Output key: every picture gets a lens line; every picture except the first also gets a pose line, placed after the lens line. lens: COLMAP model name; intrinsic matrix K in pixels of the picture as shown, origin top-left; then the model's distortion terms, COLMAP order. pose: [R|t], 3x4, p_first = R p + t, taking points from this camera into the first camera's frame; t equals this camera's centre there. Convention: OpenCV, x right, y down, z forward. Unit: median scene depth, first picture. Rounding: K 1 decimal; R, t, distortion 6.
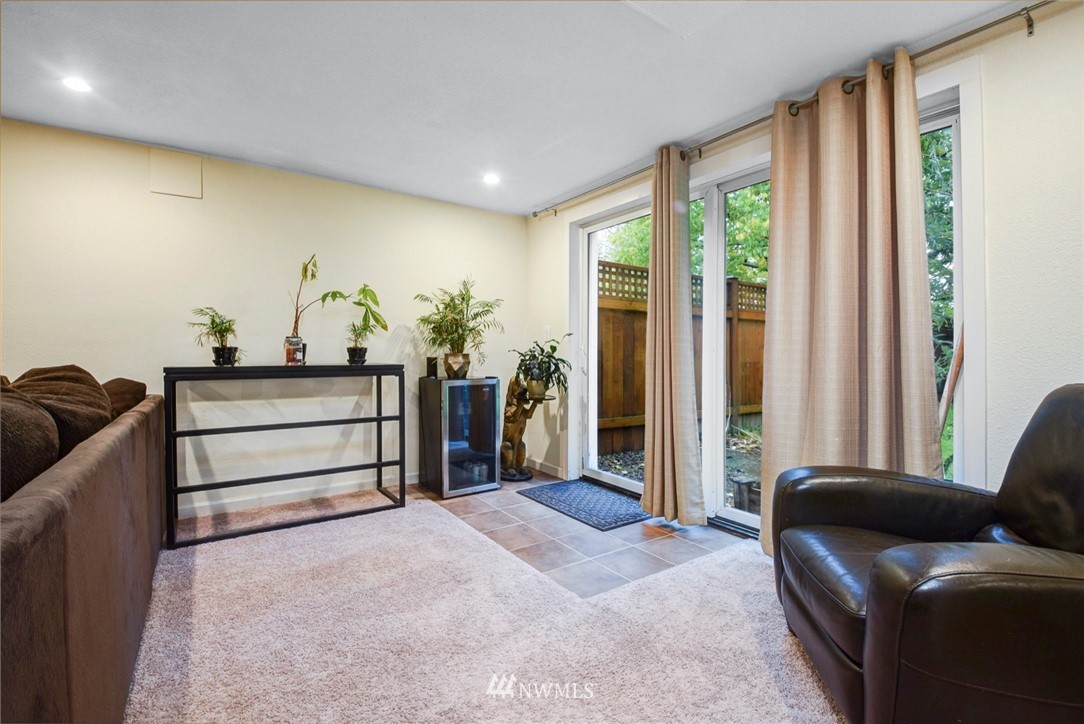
lens RADIAL K [[476.2, 0, 538.9], [0, 476.2, 357.2], [0, 0, 1]] dist [0.000328, -0.000377]
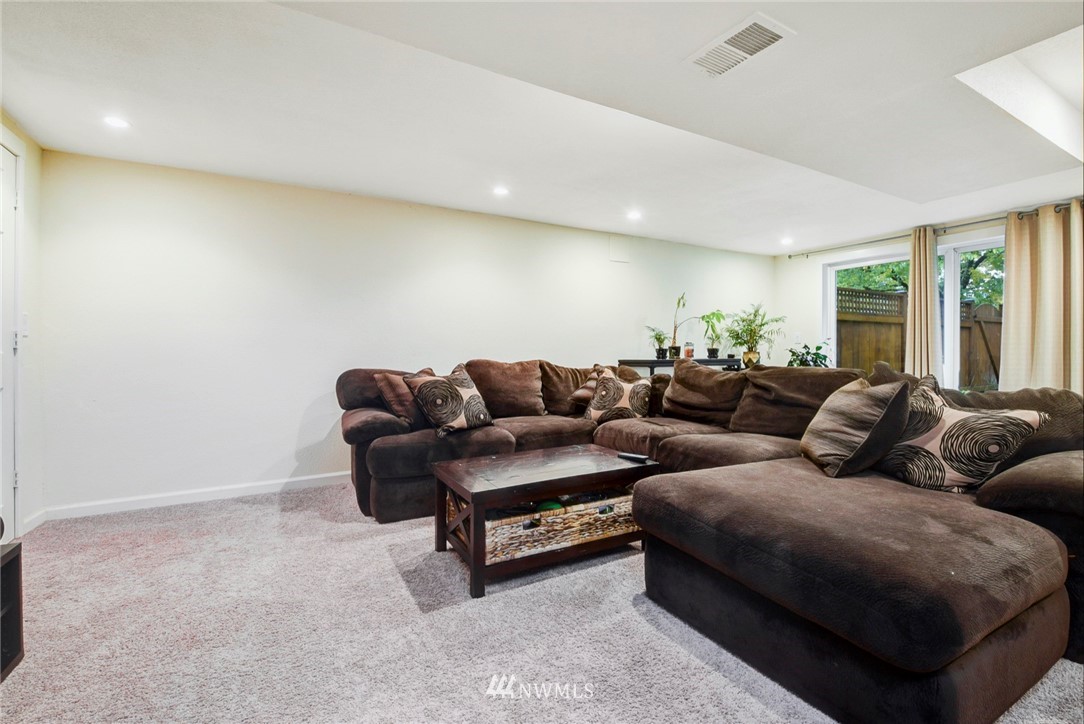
lens RADIAL K [[482.2, 0, 543.7], [0, 482.2, 358.2], [0, 0, 1]] dist [-0.019045, 0.000066]
pose [[0.994406, -0.007307, -0.105373, -0.876930], [0.007753, 0.999963, 0.003818, 0.003057], [0.105341, -0.004614, 0.994425, -0.795060]]
